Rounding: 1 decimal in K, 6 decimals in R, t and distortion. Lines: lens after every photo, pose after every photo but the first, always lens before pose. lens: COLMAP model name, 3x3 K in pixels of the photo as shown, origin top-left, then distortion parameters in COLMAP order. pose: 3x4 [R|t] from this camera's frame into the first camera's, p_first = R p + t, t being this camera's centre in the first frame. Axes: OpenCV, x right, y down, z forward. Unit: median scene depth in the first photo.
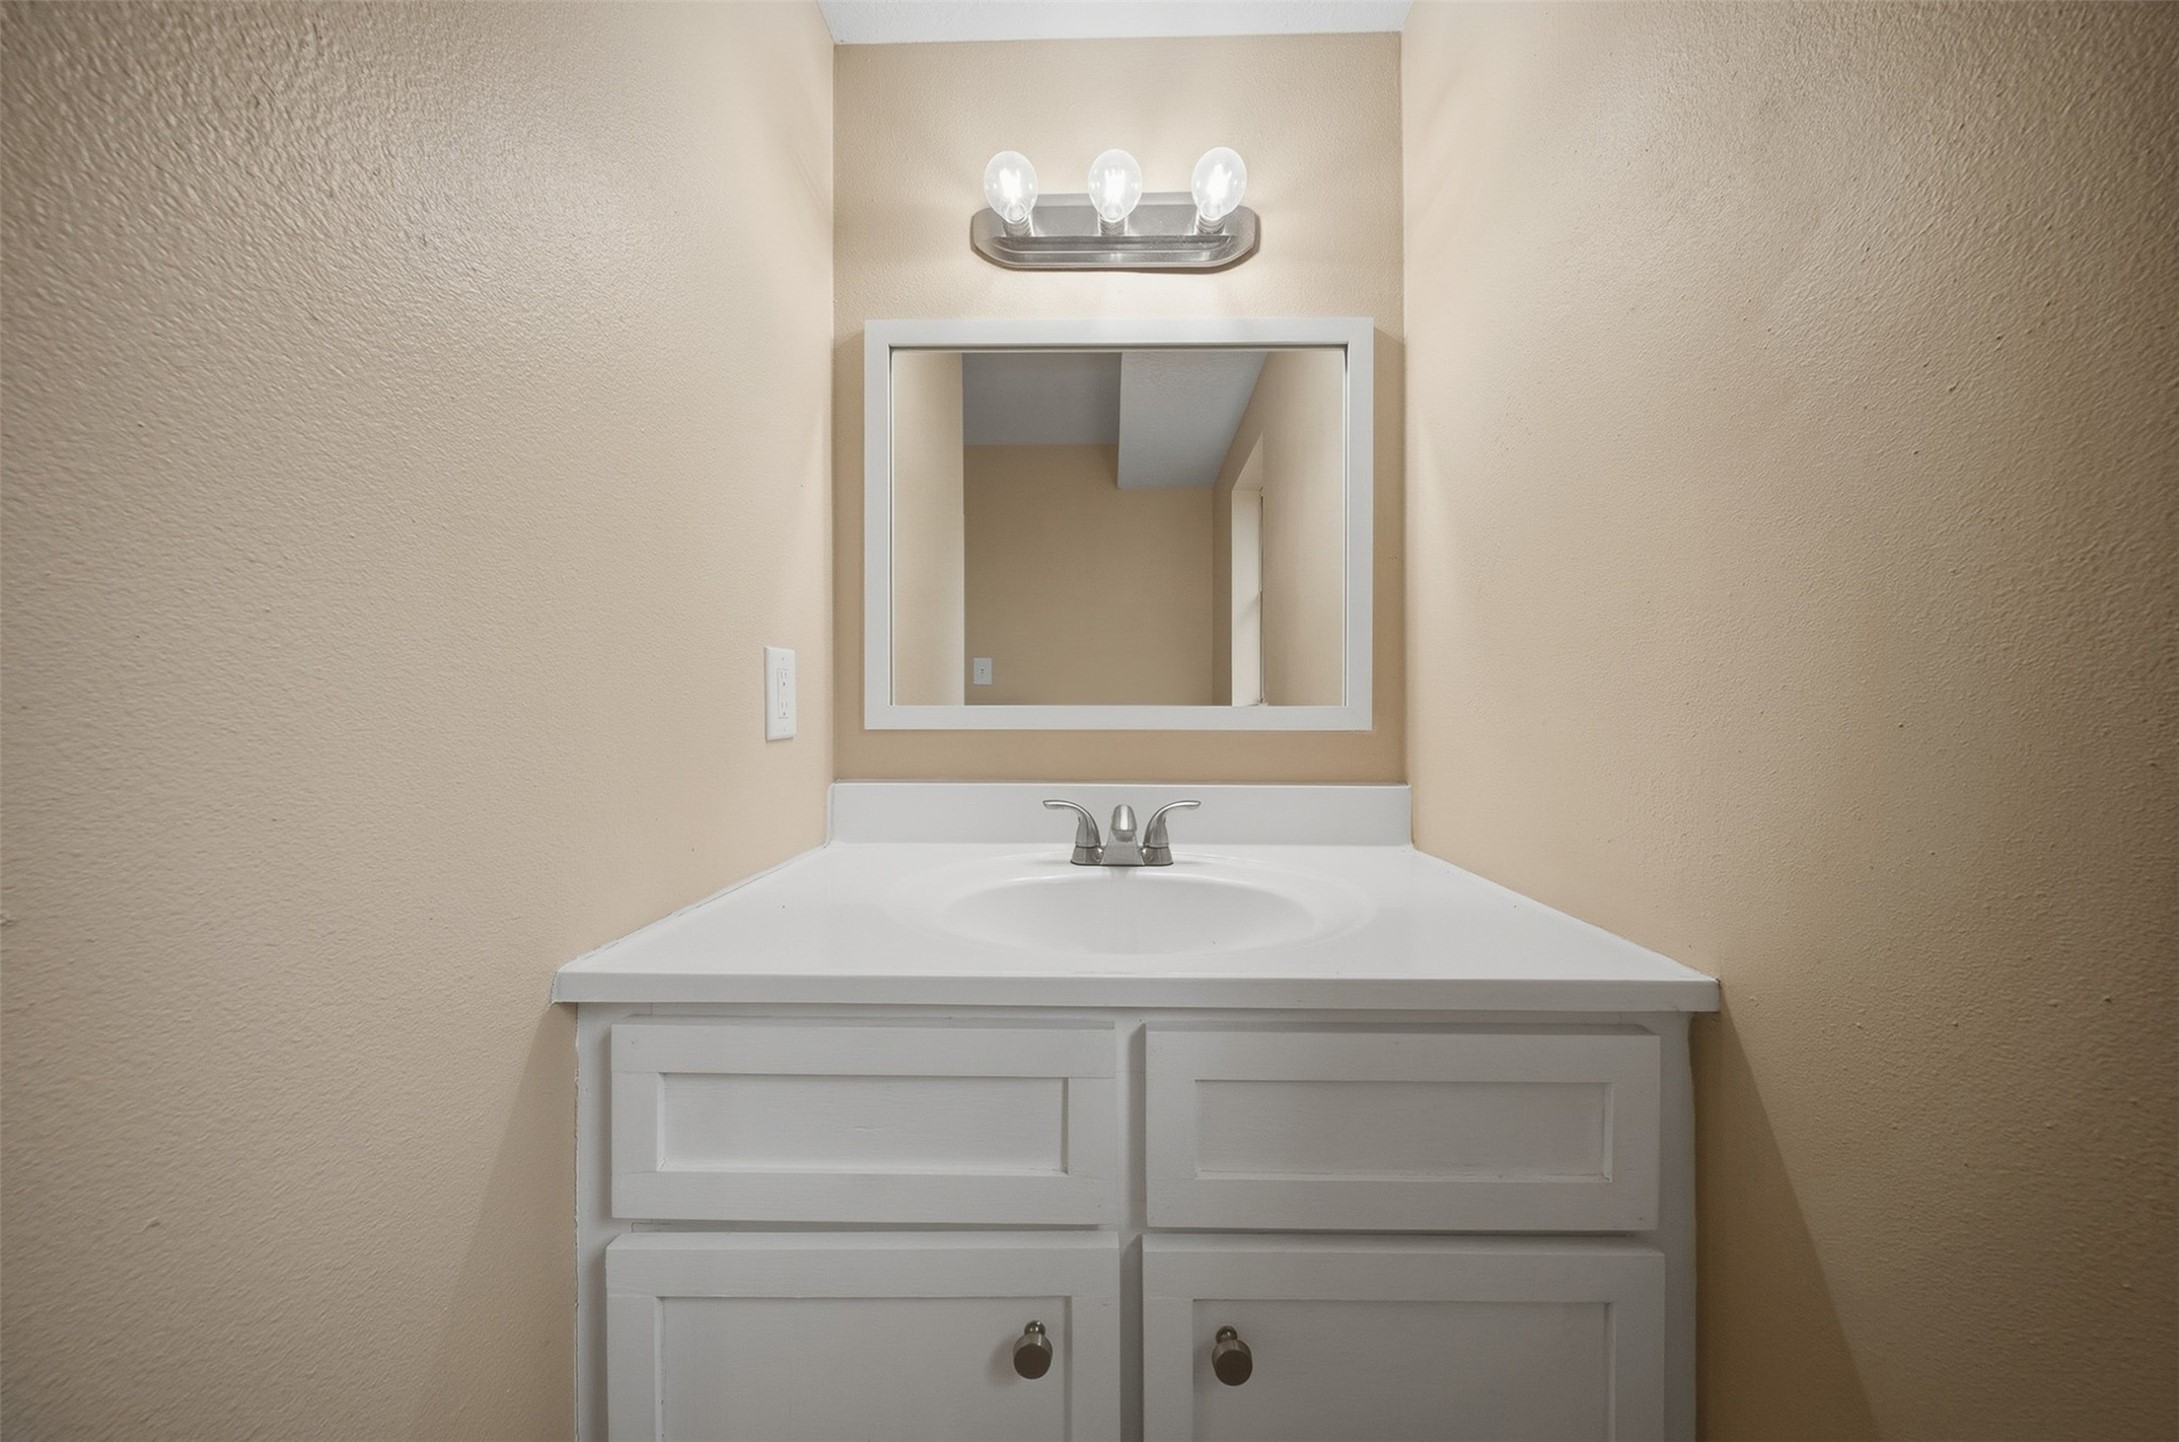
lens RADIAL K [[662.1, 0, 1092.3], [0, 662.1, 729.2], [0, 0, 1]] dist [-0.002109, -0.000282]
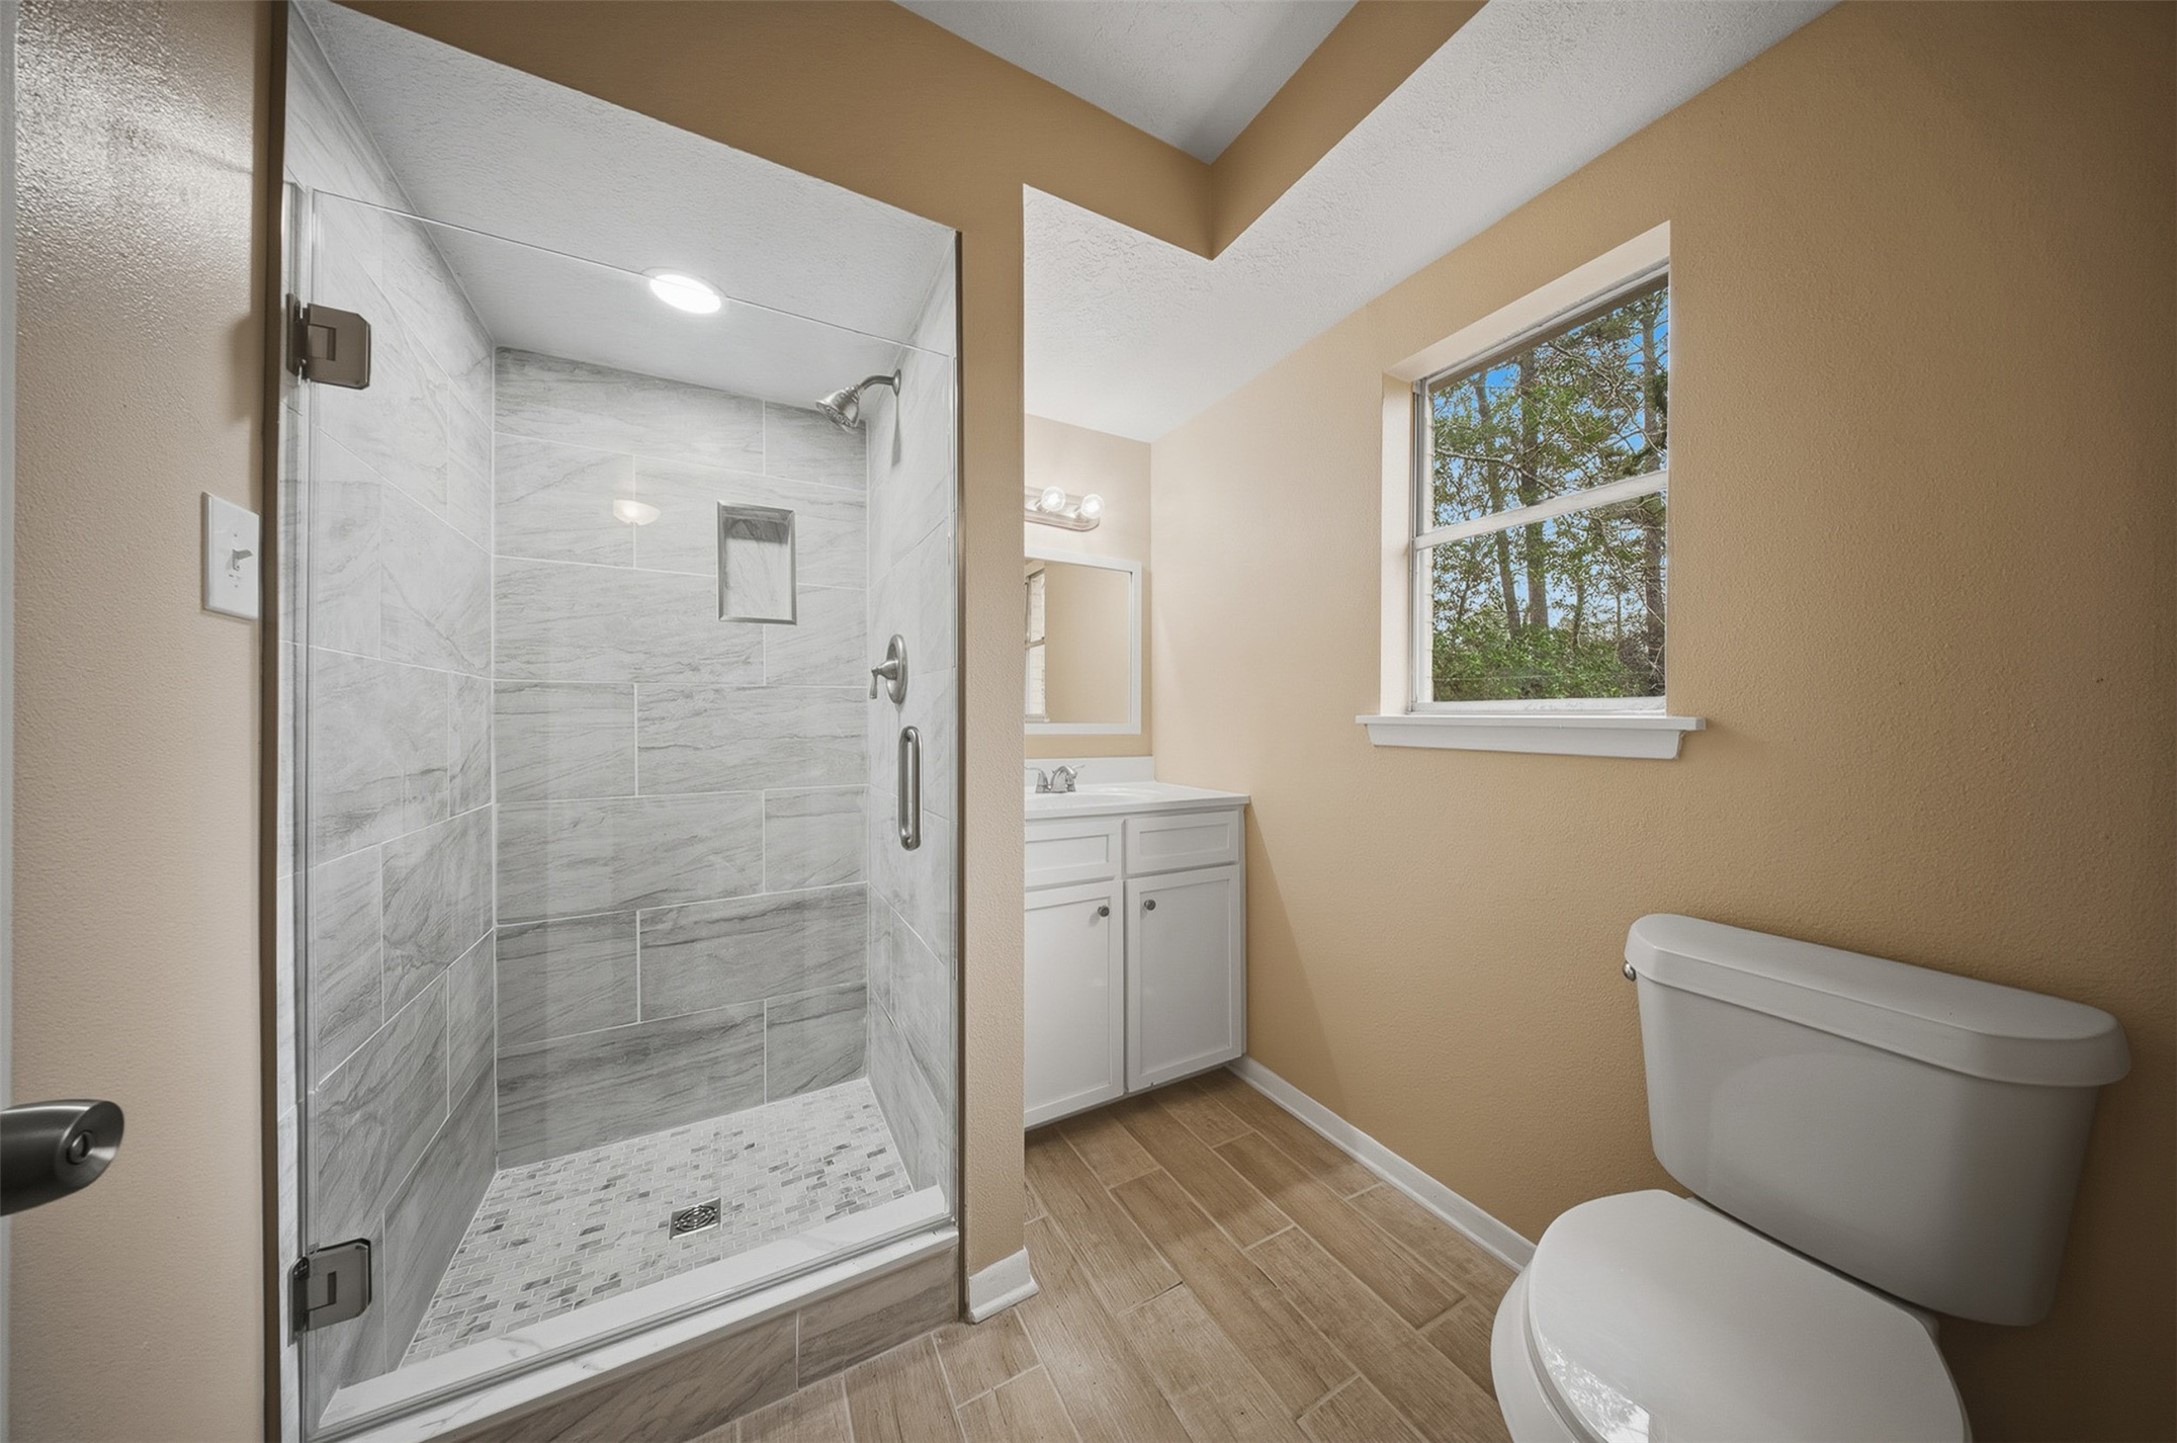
lens RADIAL K [[661.5, 0, 1085.9], [0, 661.5, 721.1], [0, 0, 1]] dist [-0.002109, -0.000282]
pose [[0.878088, -0.001264, 0.478497, -1.771514], [0.008030, 0.999895, -0.012094, -0.031635], [-0.478432, 0.014462, 0.878006, -1.975983]]
